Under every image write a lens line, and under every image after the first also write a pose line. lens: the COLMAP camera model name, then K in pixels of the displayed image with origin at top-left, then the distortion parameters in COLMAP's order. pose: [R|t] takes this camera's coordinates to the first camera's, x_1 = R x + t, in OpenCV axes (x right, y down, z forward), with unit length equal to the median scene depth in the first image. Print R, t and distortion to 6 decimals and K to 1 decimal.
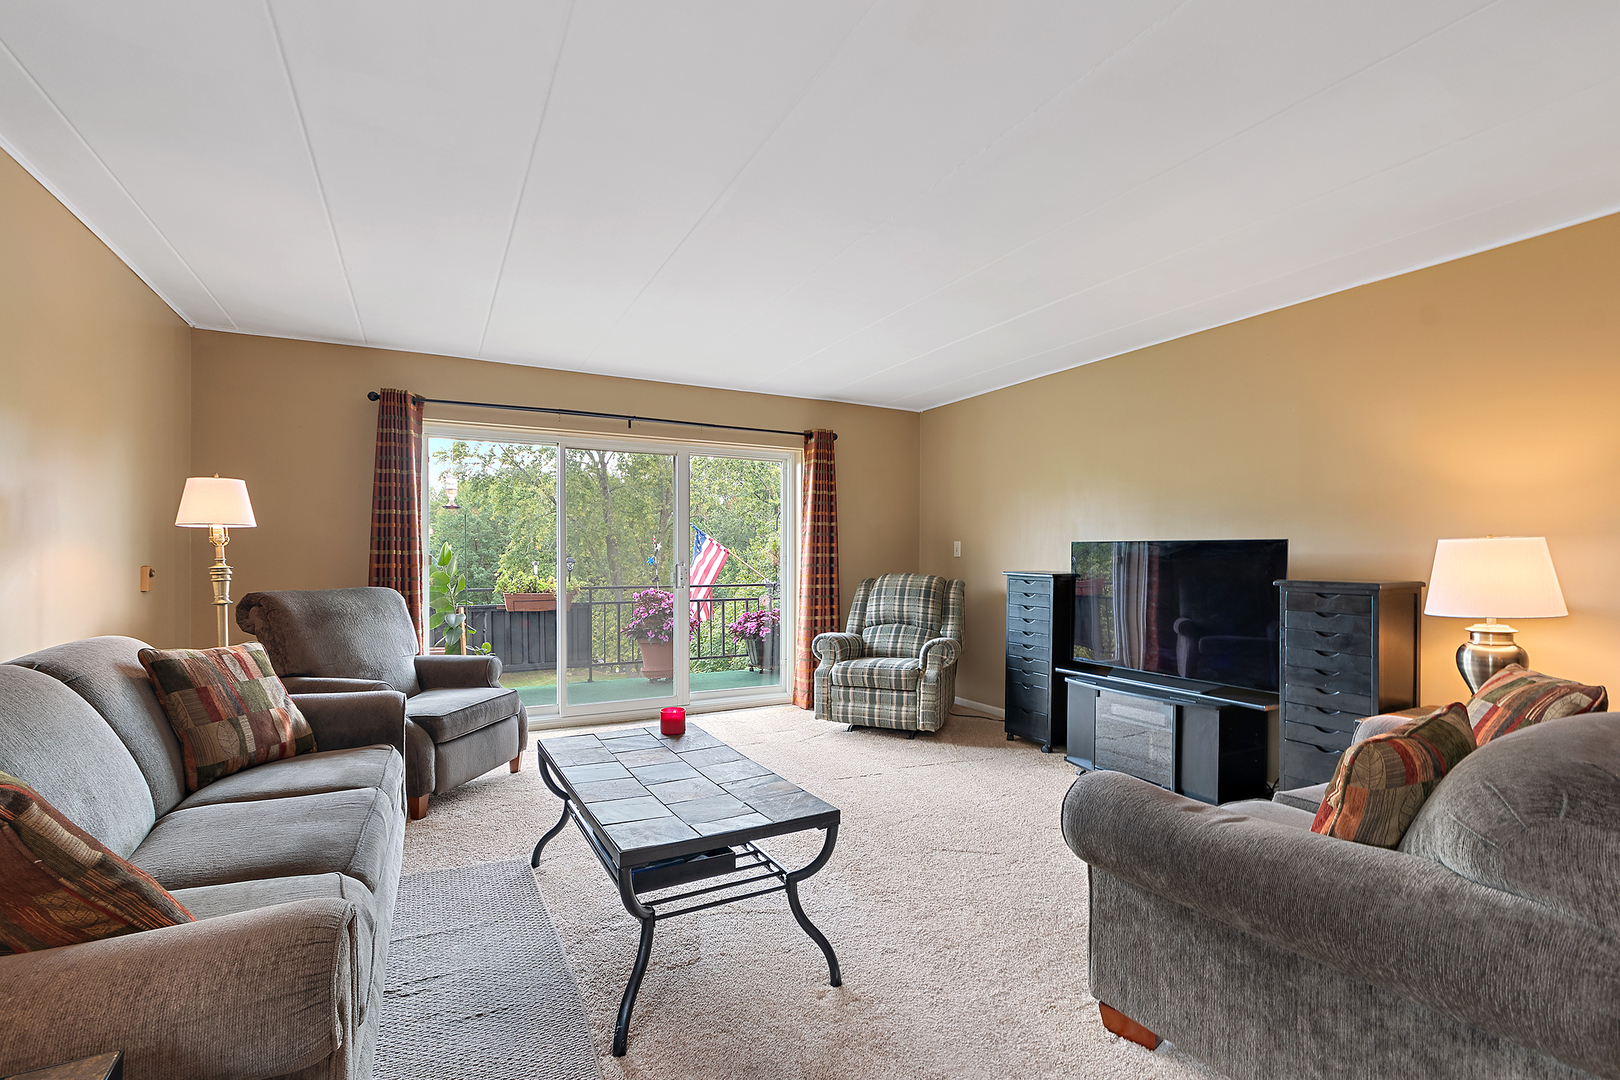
lens RADIAL K [[719.5, 0, 810.0], [0, 719.5, 540.0], [0, 0, 1]] dist [0.003178, -0.000104]
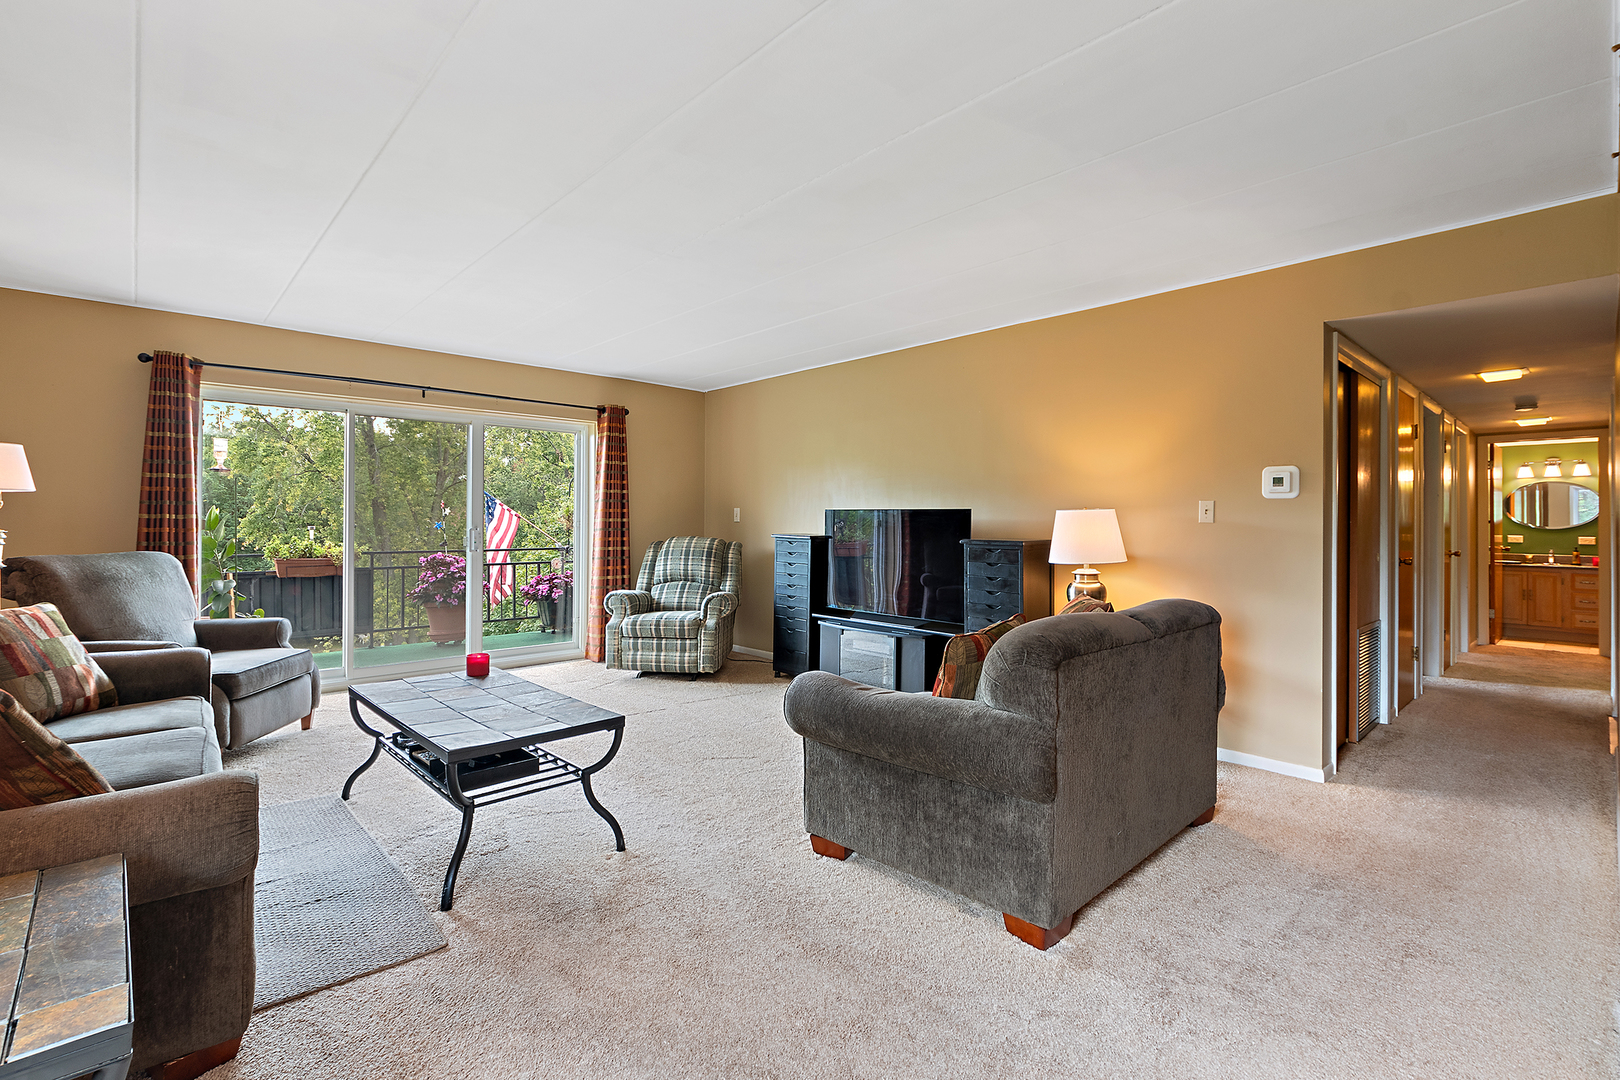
lens RADIAL K [[740.9, 0, 796.1], [0, 740.9, 511.2], [0, 0, 1]] dist [0.001209, -0.000500]
pose [[0.967617, 0.004800, 0.252376, 0.000505], [-0.007278, 0.999934, 0.008887, -0.005391], [-0.252316, -0.010436, 0.967588, -0.204111]]
